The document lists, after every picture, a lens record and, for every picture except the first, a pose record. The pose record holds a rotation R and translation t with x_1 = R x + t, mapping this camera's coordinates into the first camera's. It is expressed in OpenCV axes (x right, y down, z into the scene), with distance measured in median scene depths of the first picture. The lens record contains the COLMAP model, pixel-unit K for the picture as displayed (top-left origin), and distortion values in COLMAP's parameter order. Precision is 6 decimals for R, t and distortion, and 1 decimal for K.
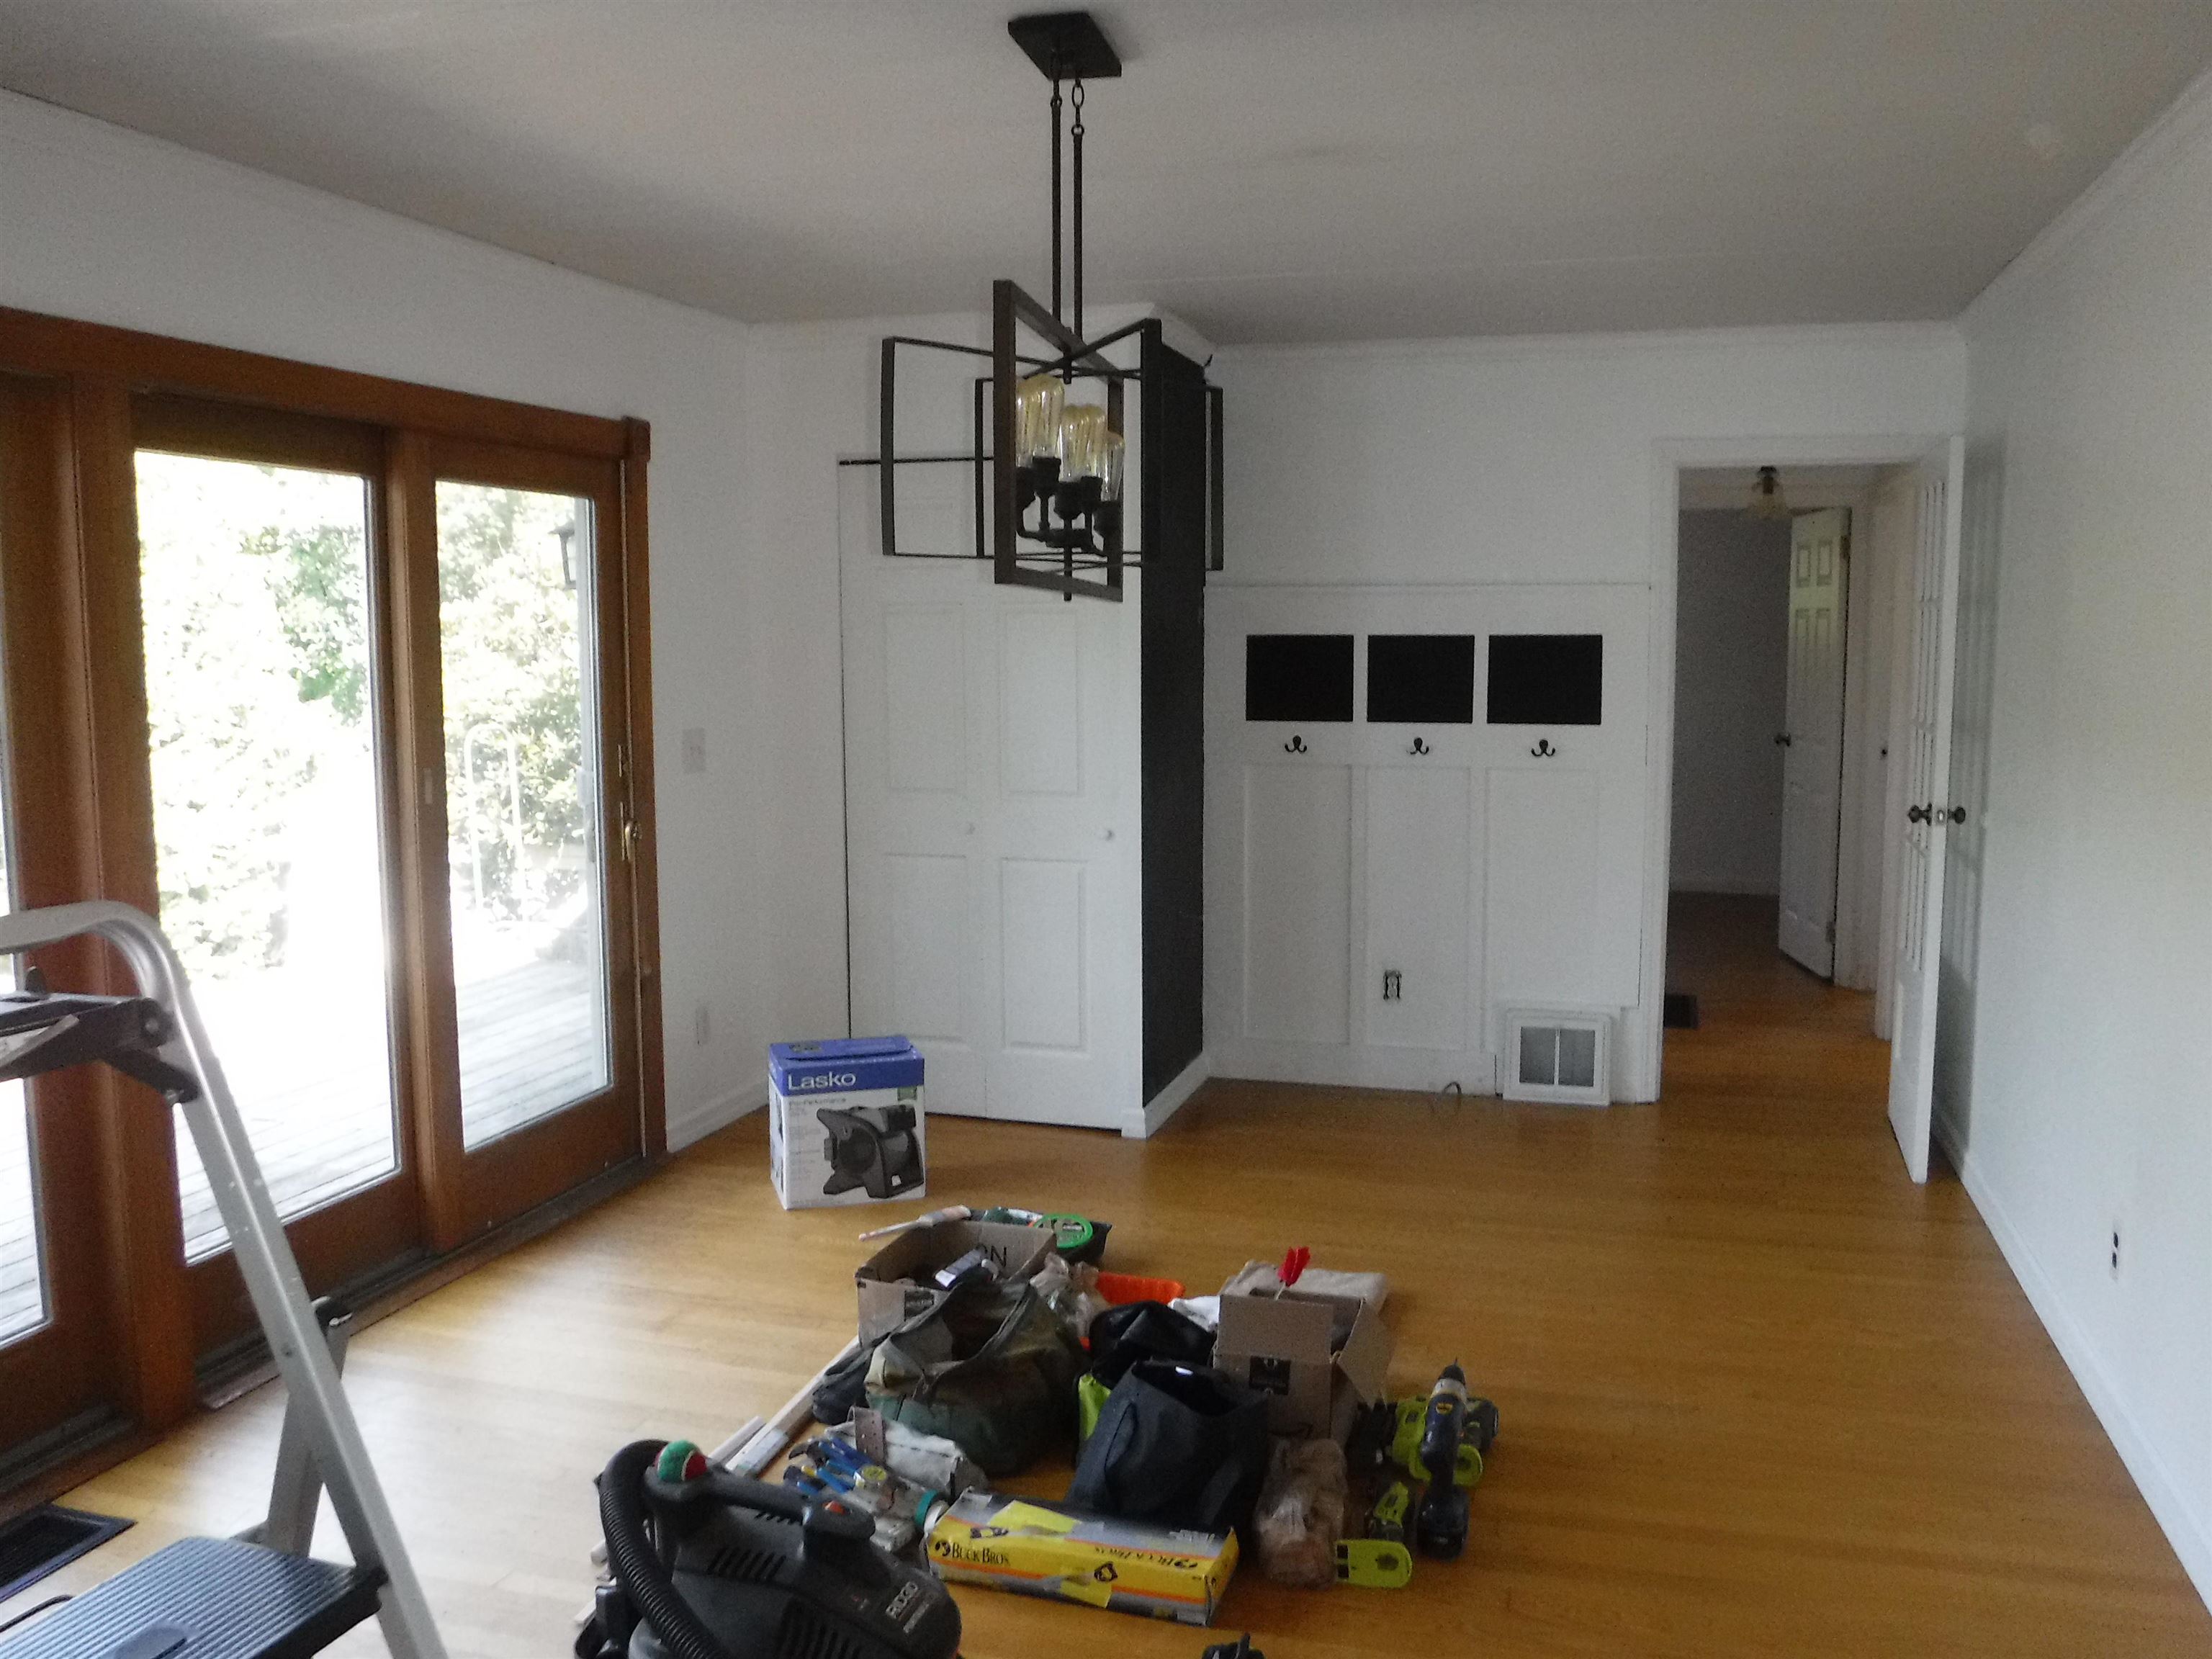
lens RADIAL K [[1828.9, 0, 1106.0], [0, 1828.9, 829.5], [0, 0, 1]] dist [-0.089772, 0.036524]
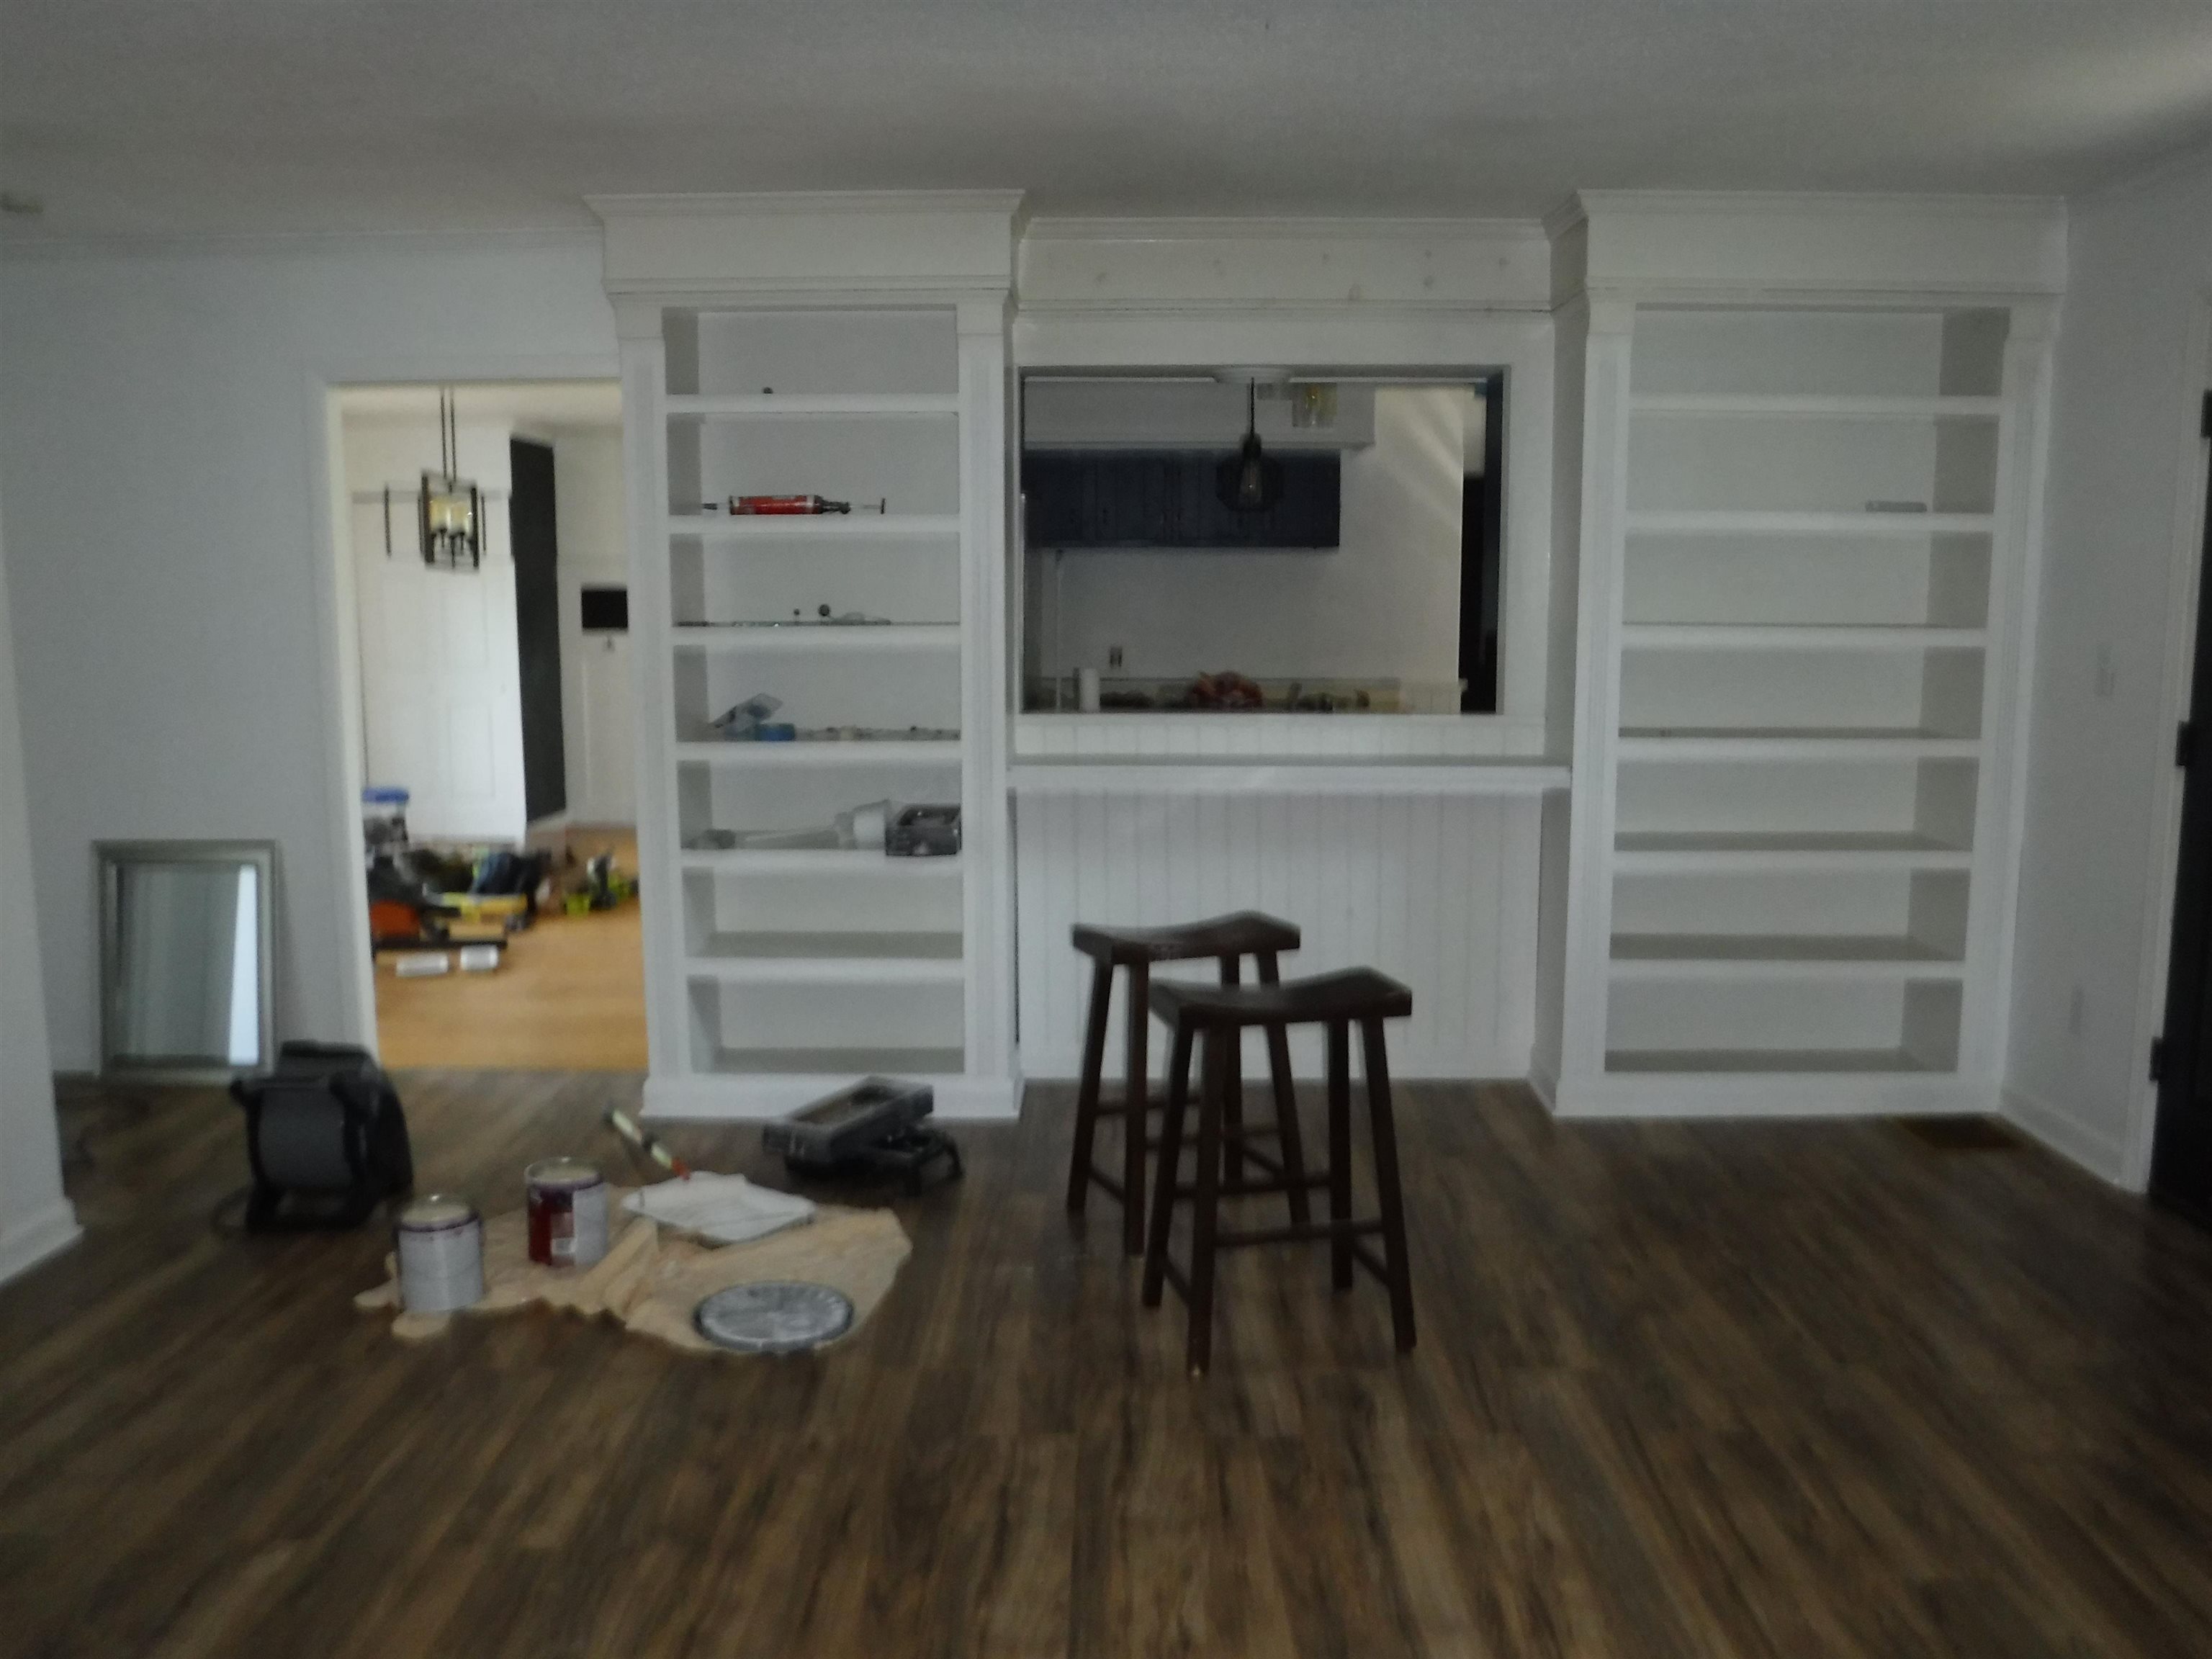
lens RADIAL K [[1828.9, 0, 1106.0], [0, 1828.9, 829.5], [0, 0, 1]] dist [-0.089772, 0.036524]
pose [[0.963954, -0.031707, 0.264173, 0.182633], [0.026650, 0.999387, 0.022706, 0.219136], [-0.264731, -0.014847, 0.964208, -1.810101]]
